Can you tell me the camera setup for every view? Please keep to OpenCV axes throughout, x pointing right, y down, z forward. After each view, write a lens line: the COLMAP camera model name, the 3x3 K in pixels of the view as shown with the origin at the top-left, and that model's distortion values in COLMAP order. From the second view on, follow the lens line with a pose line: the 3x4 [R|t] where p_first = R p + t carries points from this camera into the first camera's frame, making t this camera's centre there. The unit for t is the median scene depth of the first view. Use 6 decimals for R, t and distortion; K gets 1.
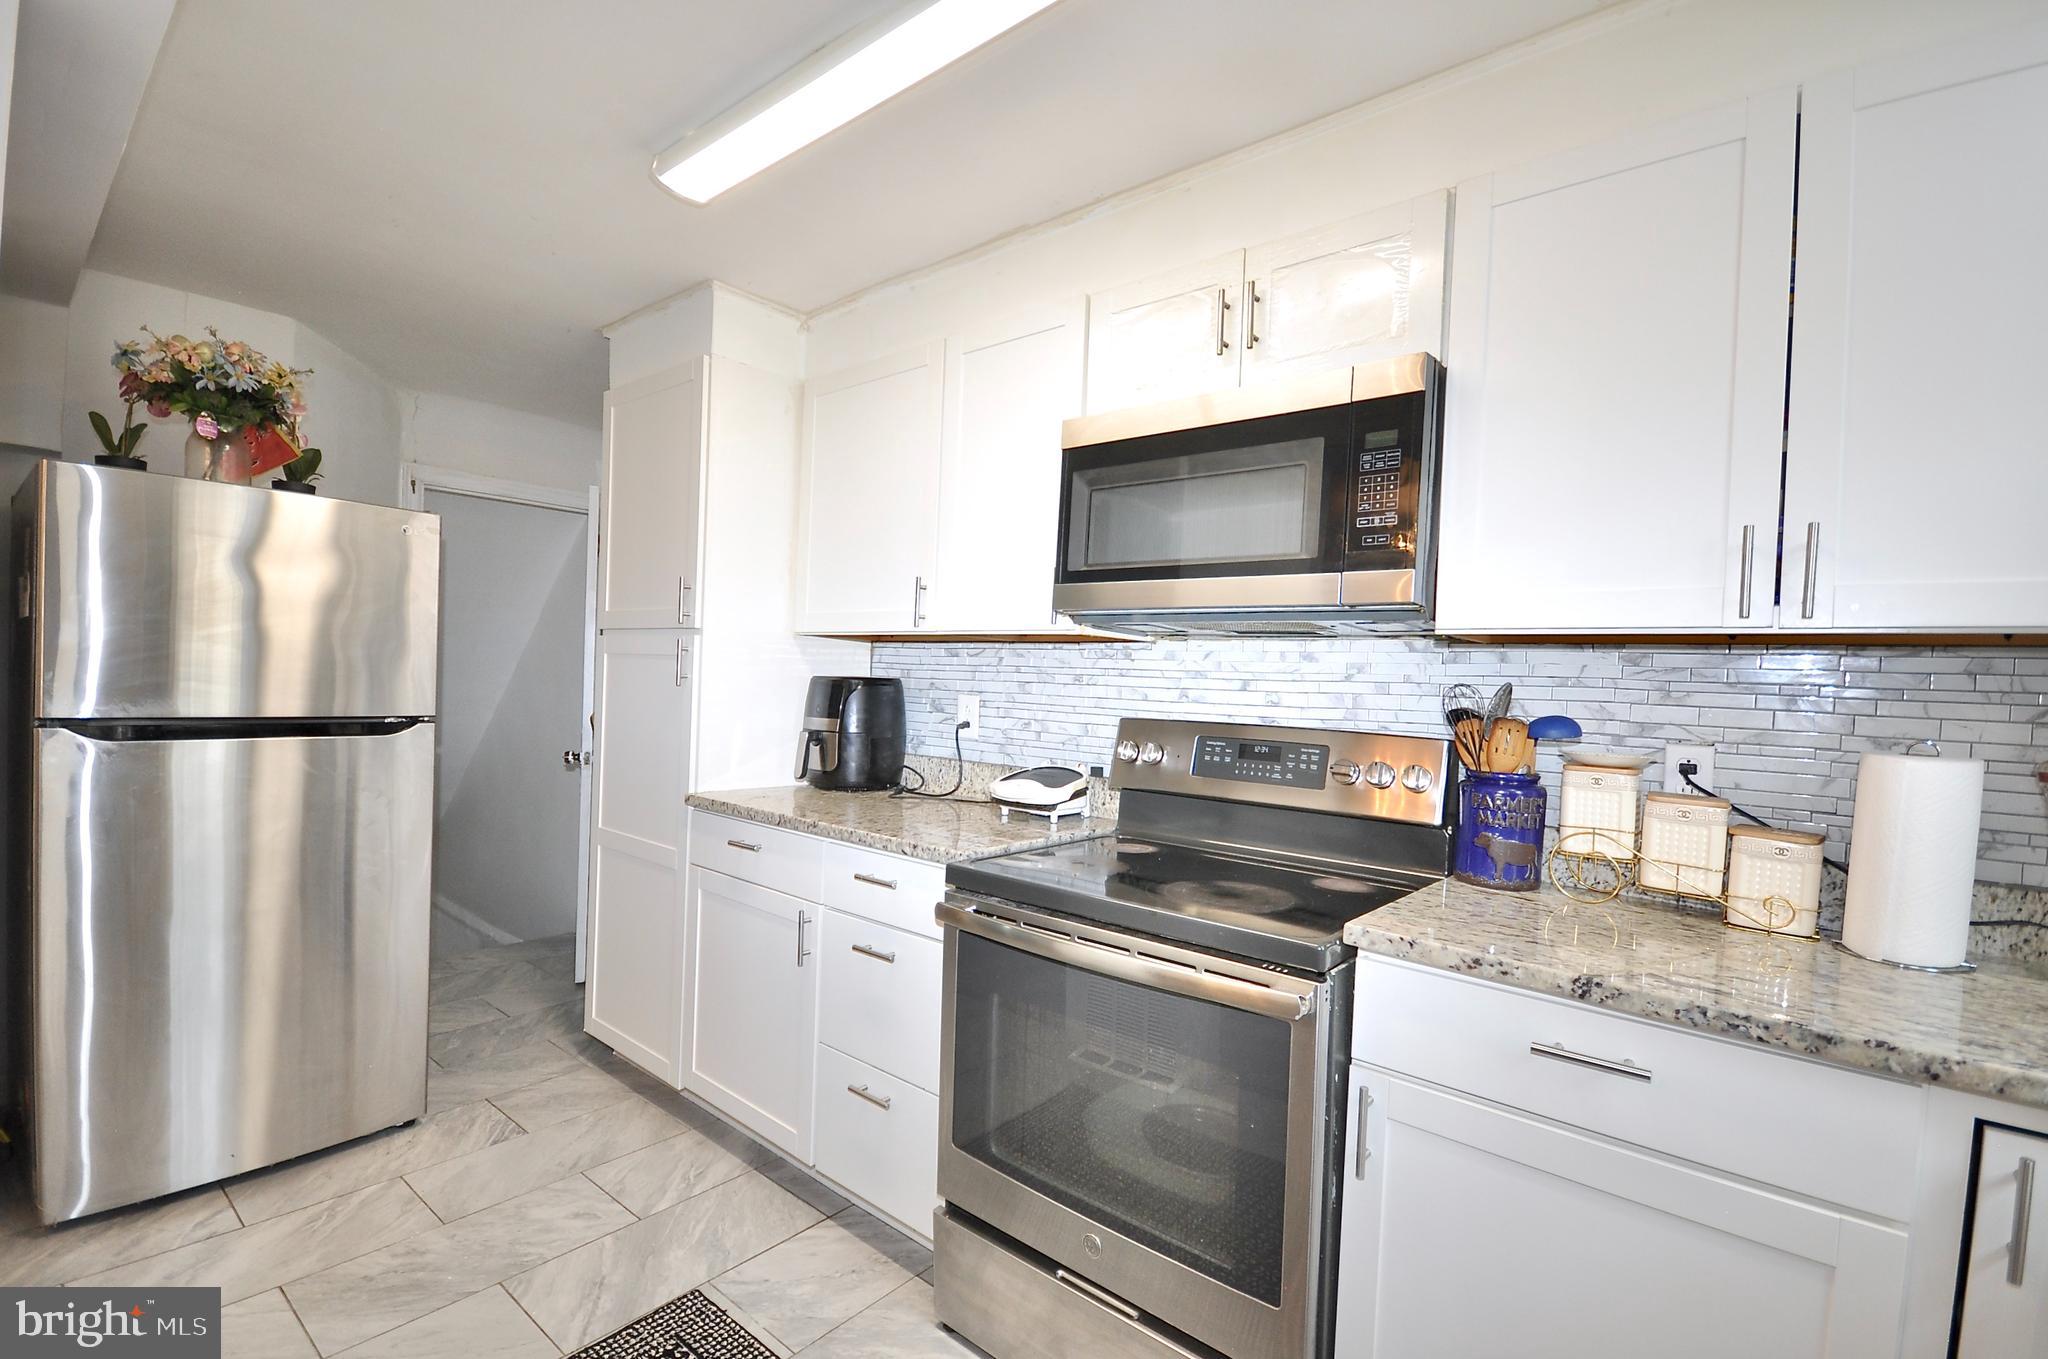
lens RADIAL K [[932.0, 0, 1017.3], [0, 932.0, 689.9], [0, 0, 1]] dist [-0.000600, -0.000728]
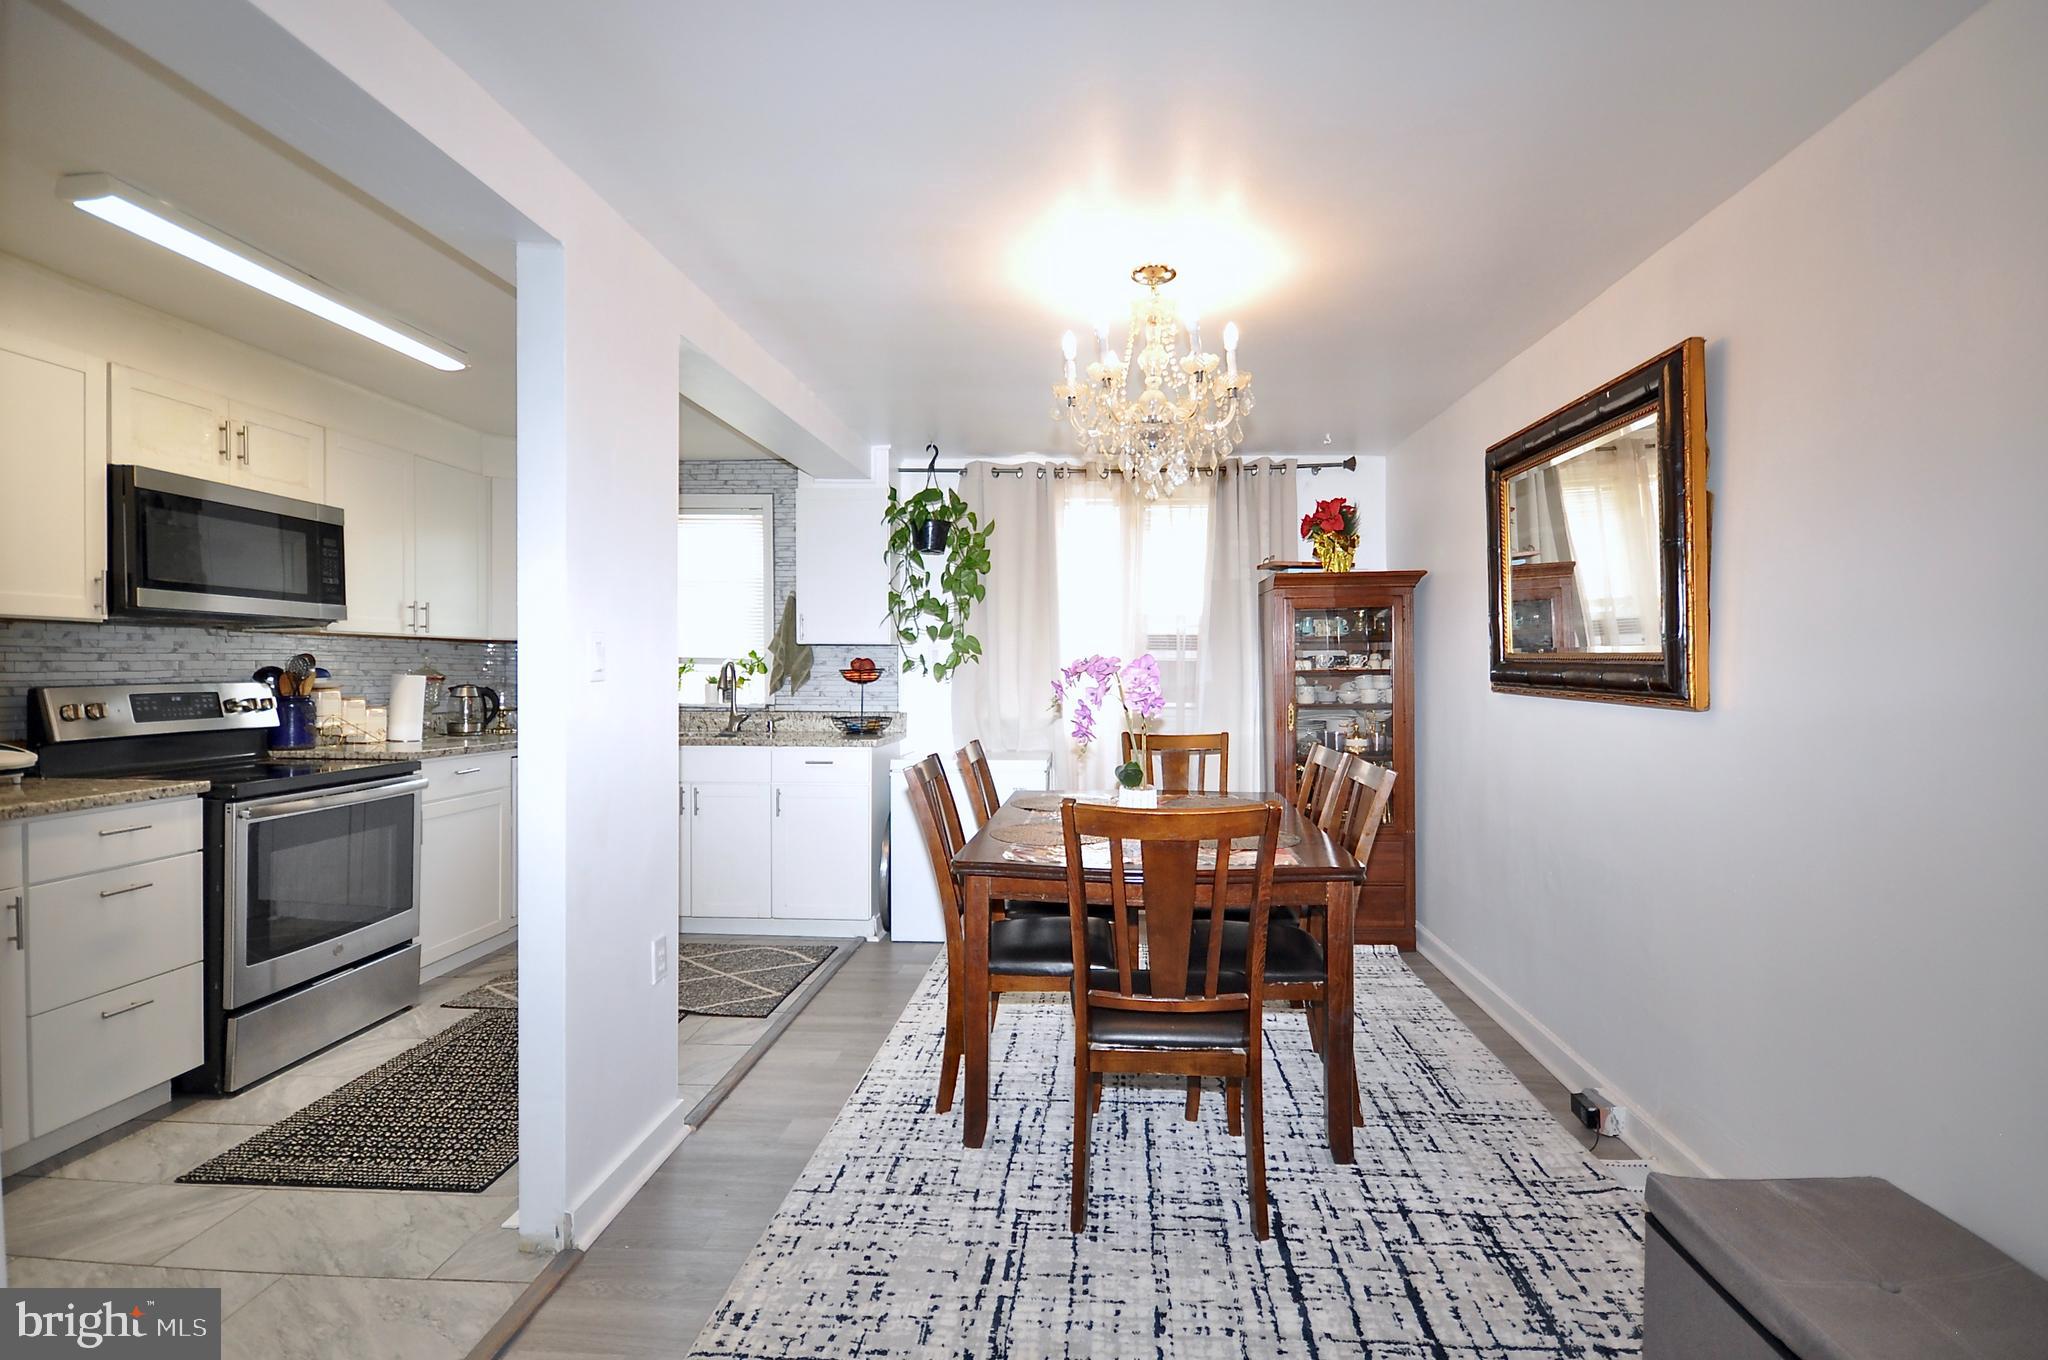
lens RADIAL K [[929.7, 0, 1046.2], [0, 929.7, 678.1], [0, 0, 1]] dist [0.011542, -0.008105]
pose [[-0.604286, -0.053320, 0.794981, -1.687365], [-0.021049, 0.998478, 0.050968, -0.073315], [-0.796489, 0.014066, -0.604489, 0.716880]]
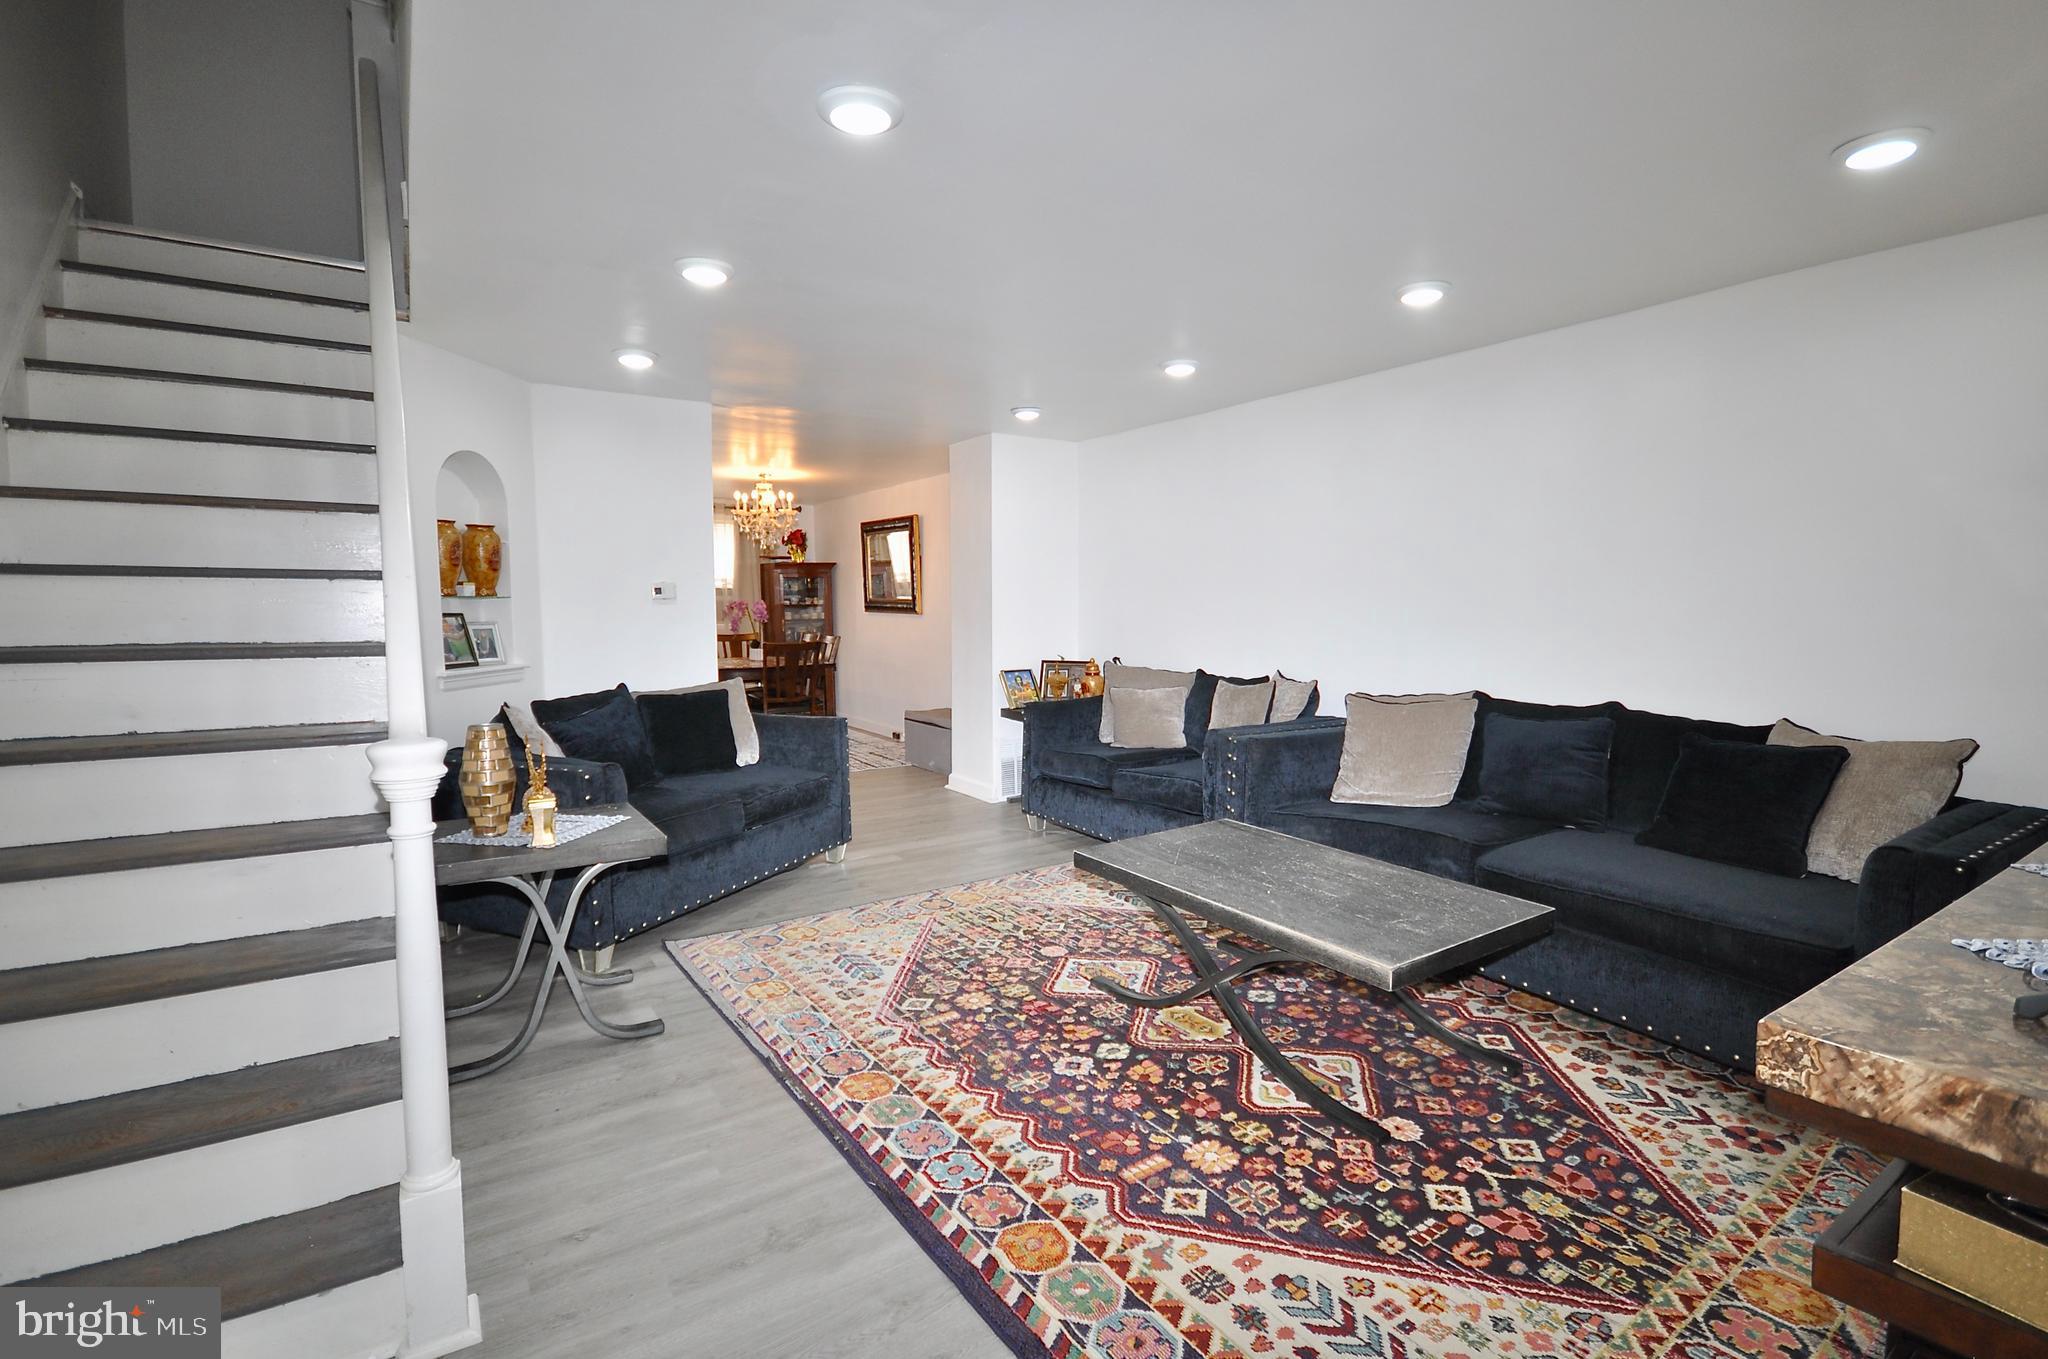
lens RADIAL K [[929.7, 0, 1046.2], [0, 929.7, 677.6], [0, 0, 1]] dist [0.011542, -0.008105]
pose [[-0.965972, -0.055622, 0.252596, -2.787130], [-0.031124, 0.994504, 0.099966, -0.140161], [-0.256768, 0.088702, -0.962394, 3.080829]]
